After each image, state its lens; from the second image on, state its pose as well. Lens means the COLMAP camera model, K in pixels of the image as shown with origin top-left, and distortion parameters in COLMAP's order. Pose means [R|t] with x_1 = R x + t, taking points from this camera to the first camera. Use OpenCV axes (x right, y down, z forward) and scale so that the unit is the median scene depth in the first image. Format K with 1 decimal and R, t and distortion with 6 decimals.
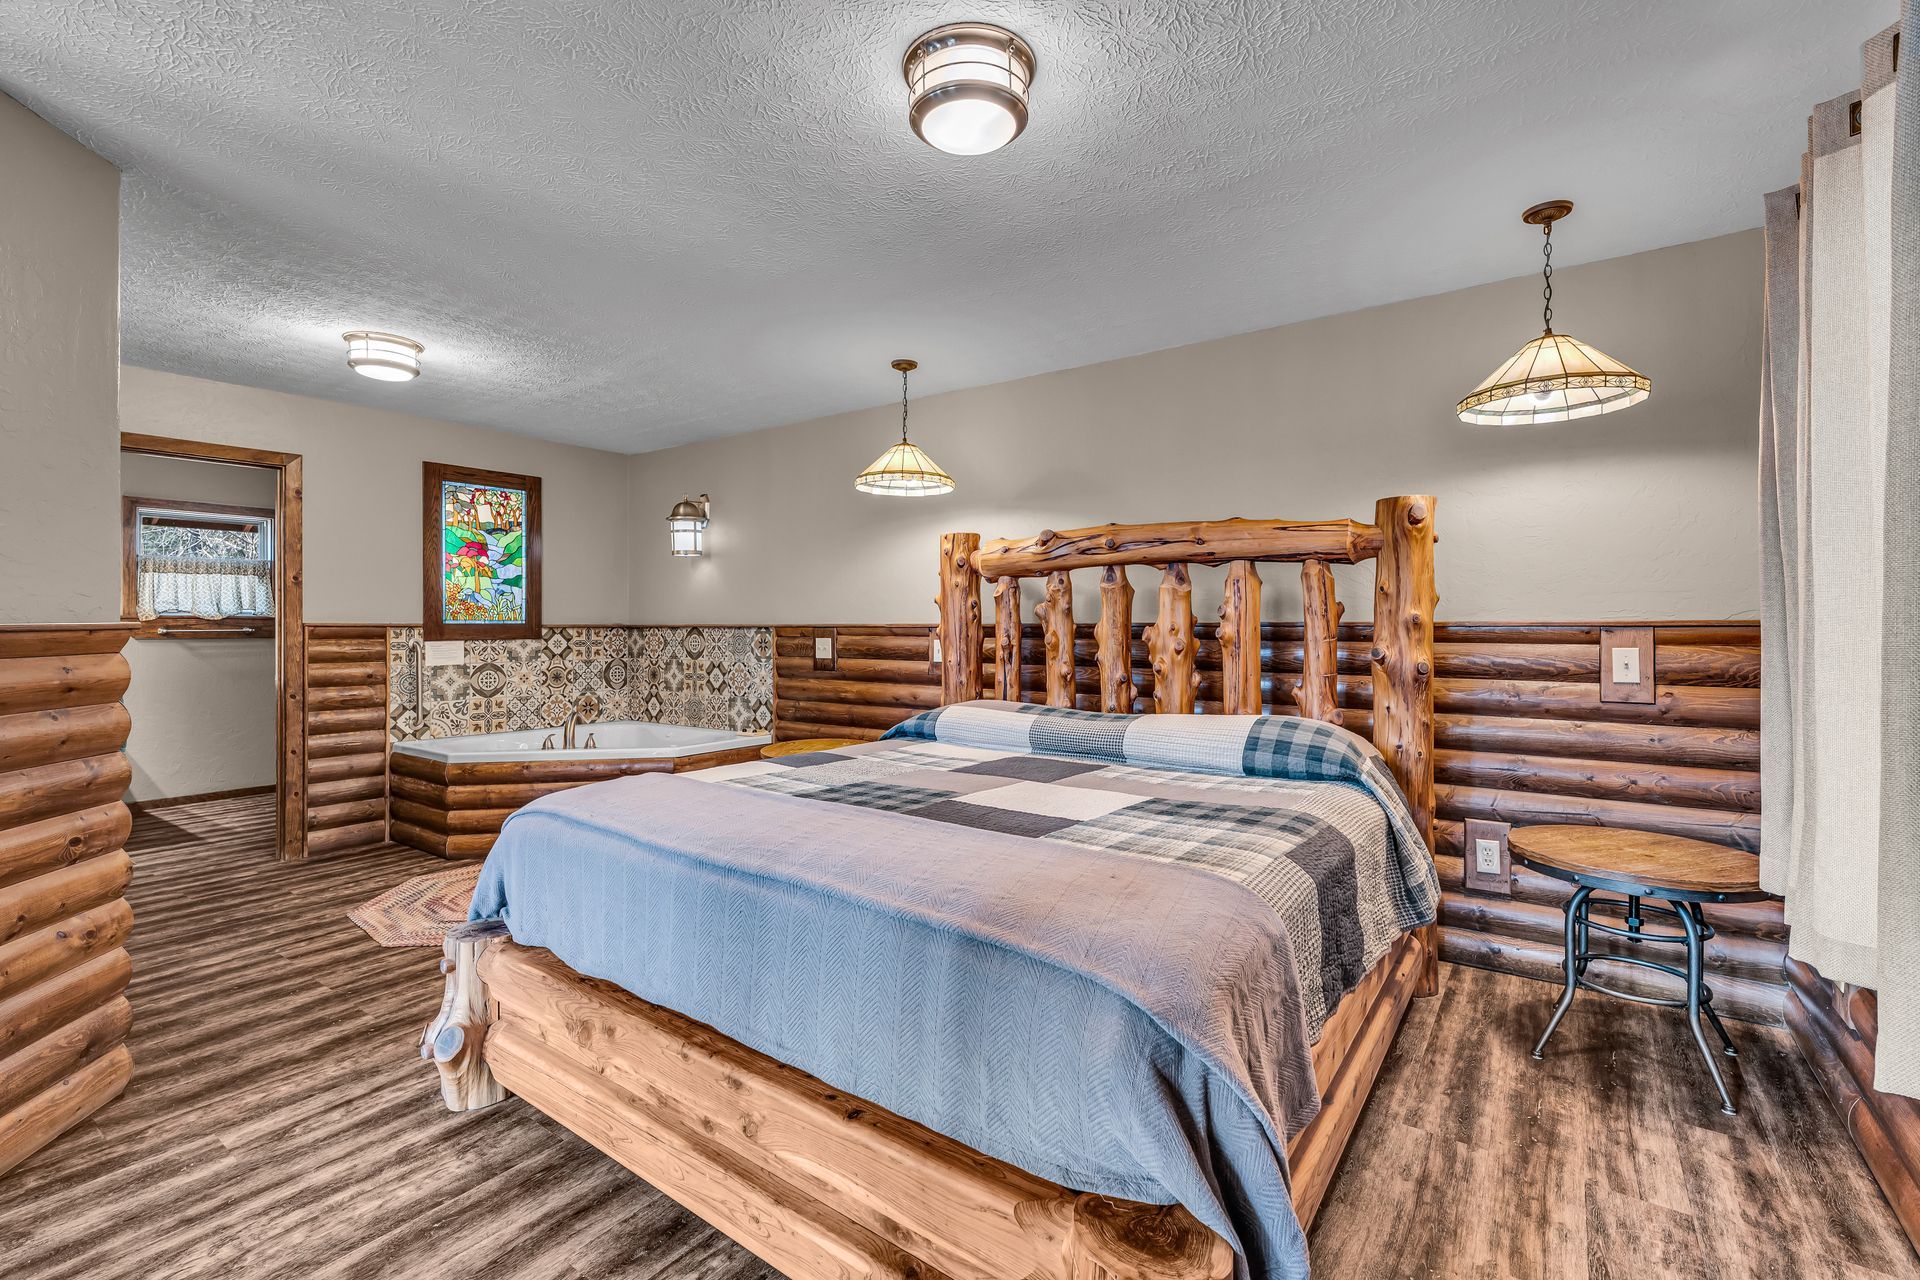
lens RADIAL K [[854.7, 0, 961.1], [0, 854.7, 622.9], [0, 0, 1]] dist [-0.000833, 0.000700]
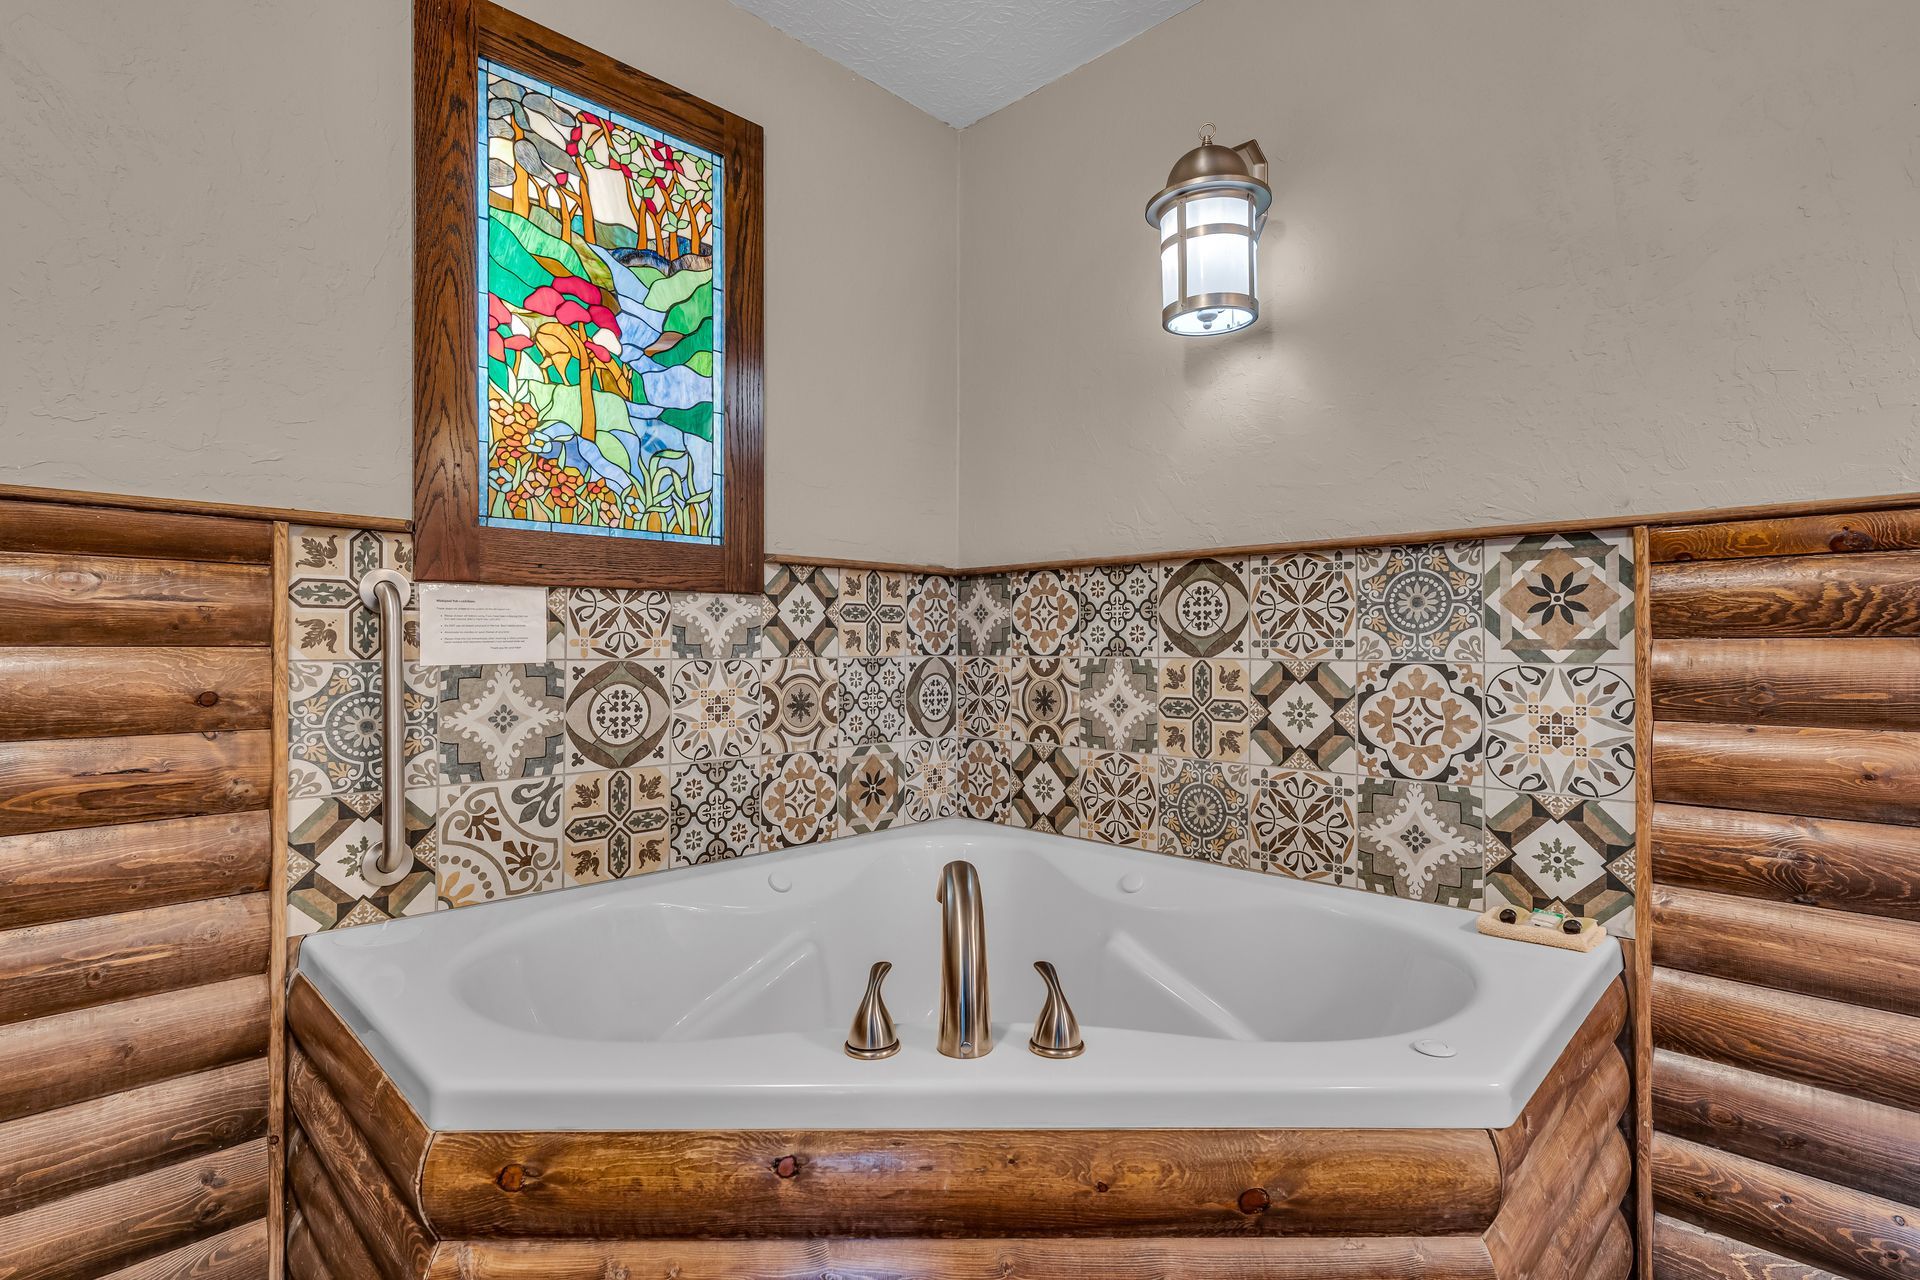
lens RADIAL K [[913.0, 0, 961.6], [0, 913.0, 644.6], [0, 0, 1]] dist [-0.001835, -0.000495]
pose [[0.988531, 0.002396, -0.150996, -0.364753], [-0.001907, 0.999992, 0.003382, 0.038605], [0.151003, -0.003055, 0.988529, 0.662935]]
